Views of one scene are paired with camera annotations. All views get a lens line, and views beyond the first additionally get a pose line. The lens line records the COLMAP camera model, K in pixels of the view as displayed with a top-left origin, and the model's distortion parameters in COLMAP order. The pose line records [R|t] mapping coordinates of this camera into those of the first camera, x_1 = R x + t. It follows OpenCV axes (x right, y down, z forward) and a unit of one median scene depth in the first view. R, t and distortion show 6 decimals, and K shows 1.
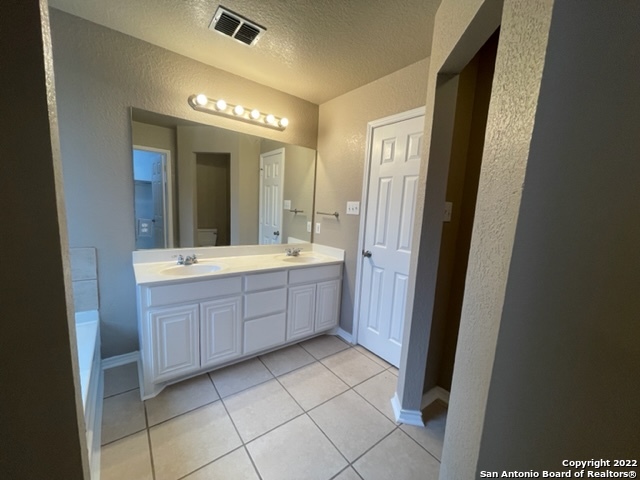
lens RADIAL K [[256.9, 0, 318.7], [0, 256.9, 242.5], [0, 0, 1]] dist [-0.002967, 0.000336]
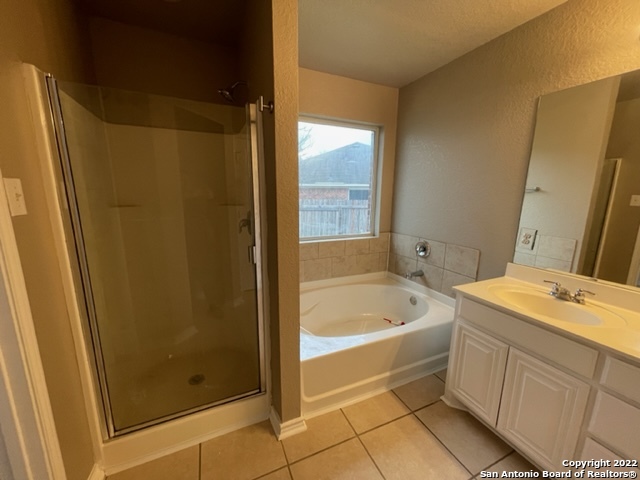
lens RADIAL K [[256.9, 0, 318.7], [0, 256.9, 242.5], [0, 0, 1]] dist [-0.002967, 0.000336]
pose [[-0.233604, 0.121508, -0.964710, 0.329362], [-0.157758, 0.974279, 0.160914, -0.082451], [0.959449, 0.189780, -0.208427, 0.580129]]
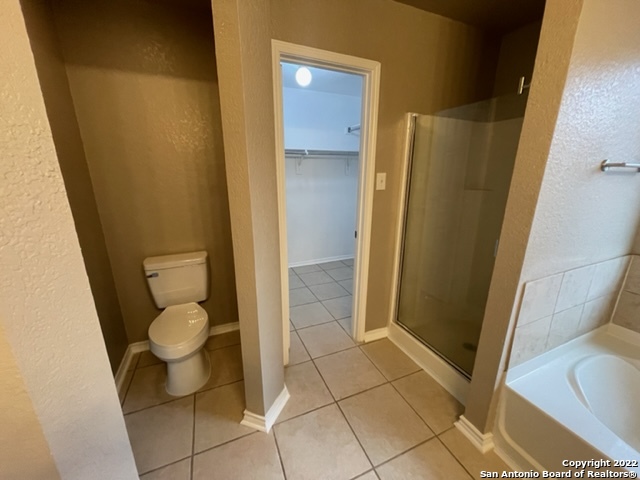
lens RADIAL K [[256.9, 0, 318.7], [0, 256.9, 242.5], [0, 0, 1]] dist [-0.002967, 0.000336]
pose [[-0.968213, -0.124942, 0.216685, -0.018916], [-0.027066, 0.913552, 0.405820, -0.190750], [-0.248657, 0.387056, -0.887895, 1.025113]]
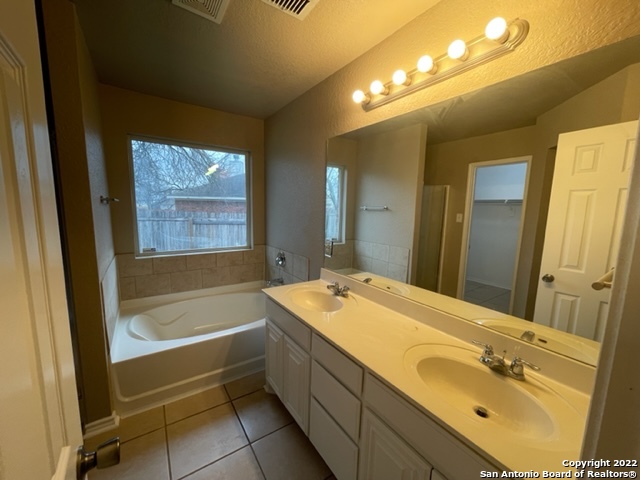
lens RADIAL K [[256.9, 0, 318.7], [0, 256.9, 242.5], [0, 0, 1]] dist [-0.002967, 0.000336]
pose [[-0.051416, 0.072579, -0.996036, 0.423344], [-0.164222, 0.983164, 0.080118, -0.178887], [0.985082, 0.167691, -0.038631, 1.107868]]
